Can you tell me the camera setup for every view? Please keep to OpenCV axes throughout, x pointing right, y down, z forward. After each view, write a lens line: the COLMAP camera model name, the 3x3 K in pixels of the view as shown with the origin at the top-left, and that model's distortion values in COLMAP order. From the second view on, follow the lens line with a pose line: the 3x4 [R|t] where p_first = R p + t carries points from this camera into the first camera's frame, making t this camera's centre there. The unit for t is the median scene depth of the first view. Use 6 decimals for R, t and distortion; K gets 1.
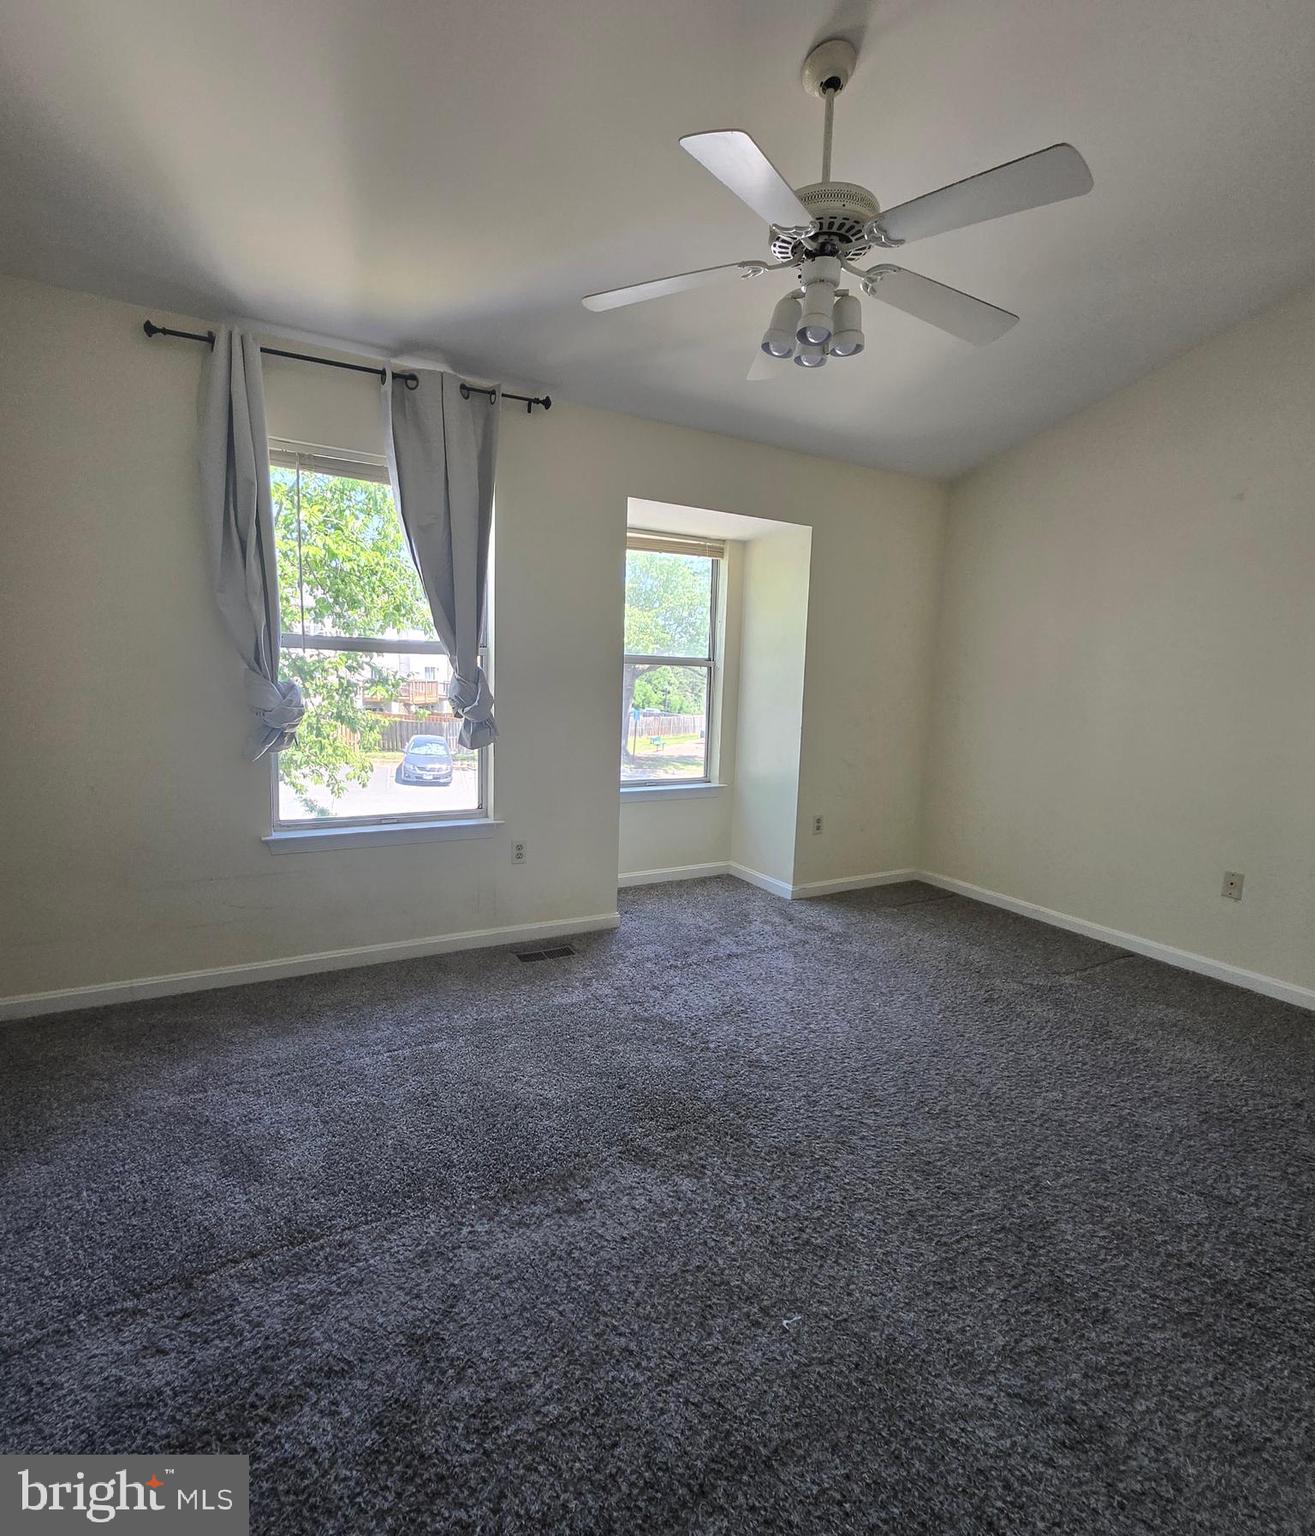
lens RADIAL K [[735.1, 0, 652.1], [0, 735.1, 765.4], [0, 0, 1]] dist [0.002305, 0.000423]
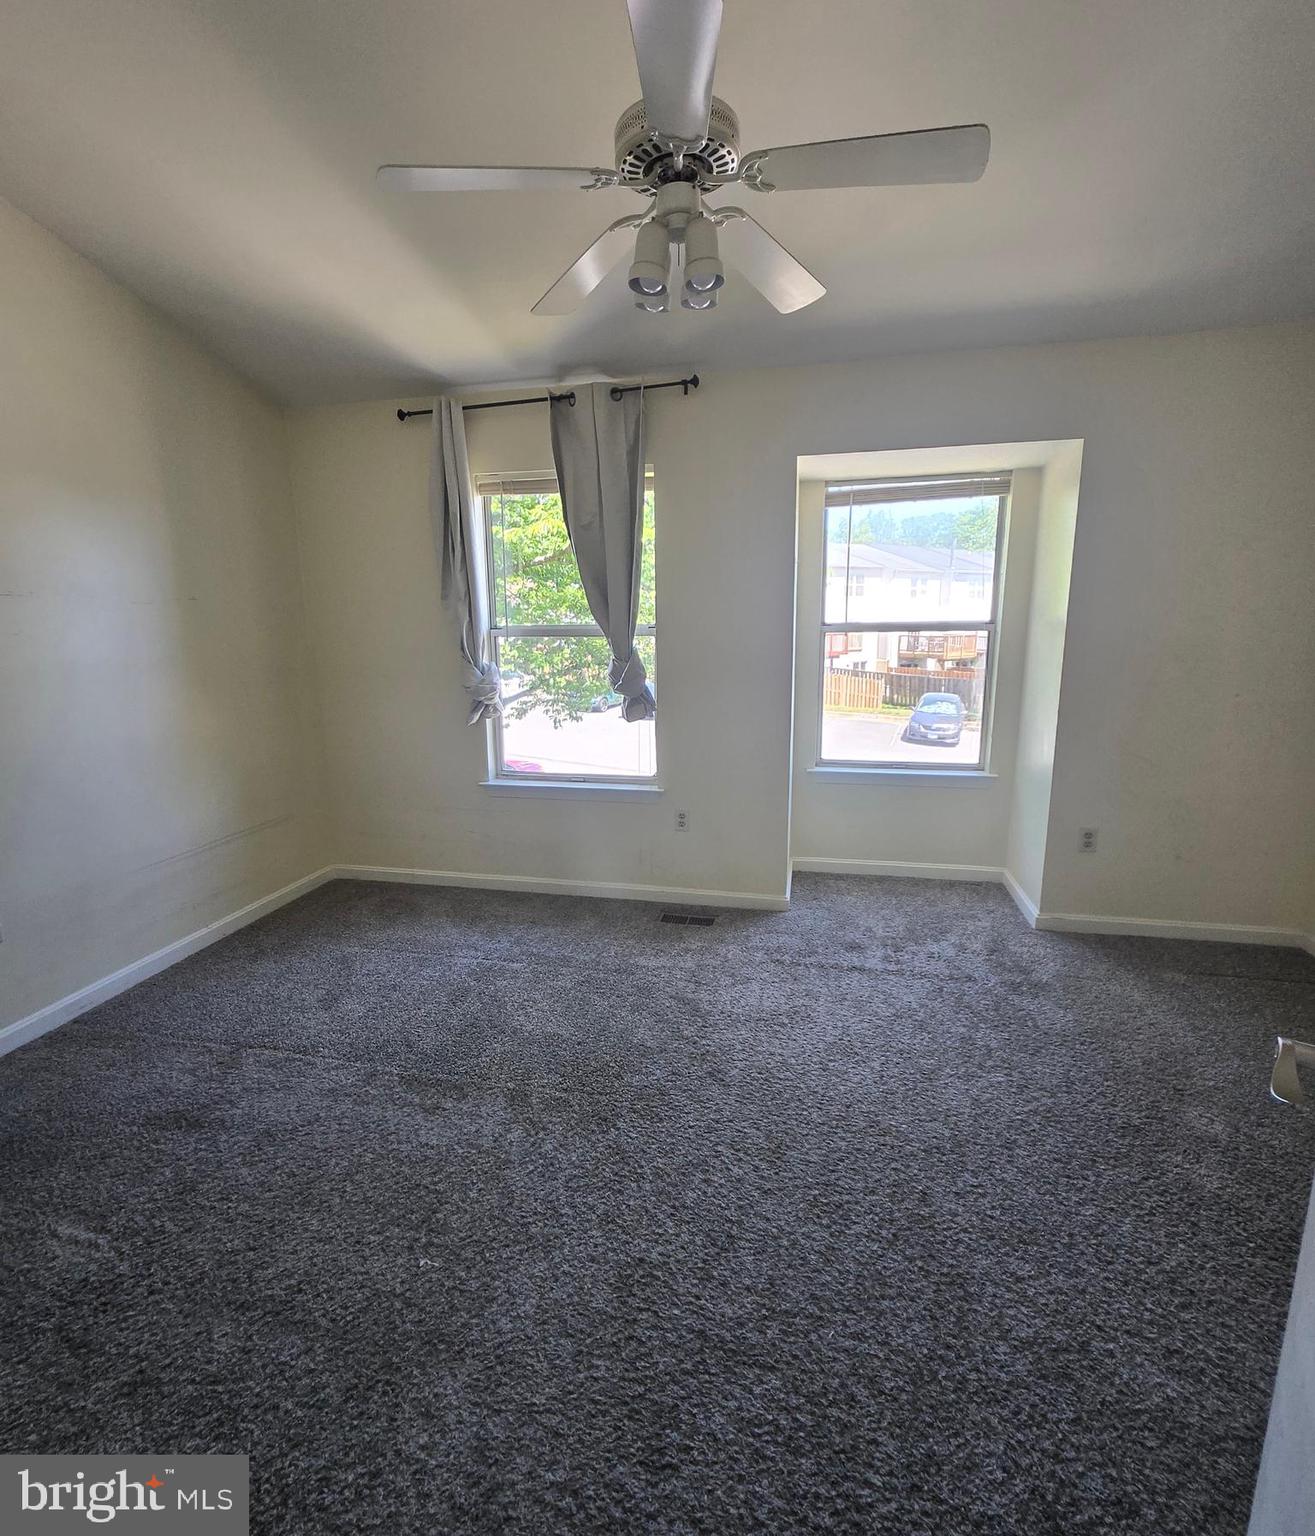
lens RADIAL K [[735.1, 0, 652.1], [0, 735.1, 765.4], [0, 0, 1]] dist [0.002305, 0.000423]
pose [[0.747707, 0.087908, -0.658184, 0.483609], [-0.047347, 0.995733, 0.079204, -0.043484], [0.662338, -0.028058, 0.748679, 0.179497]]
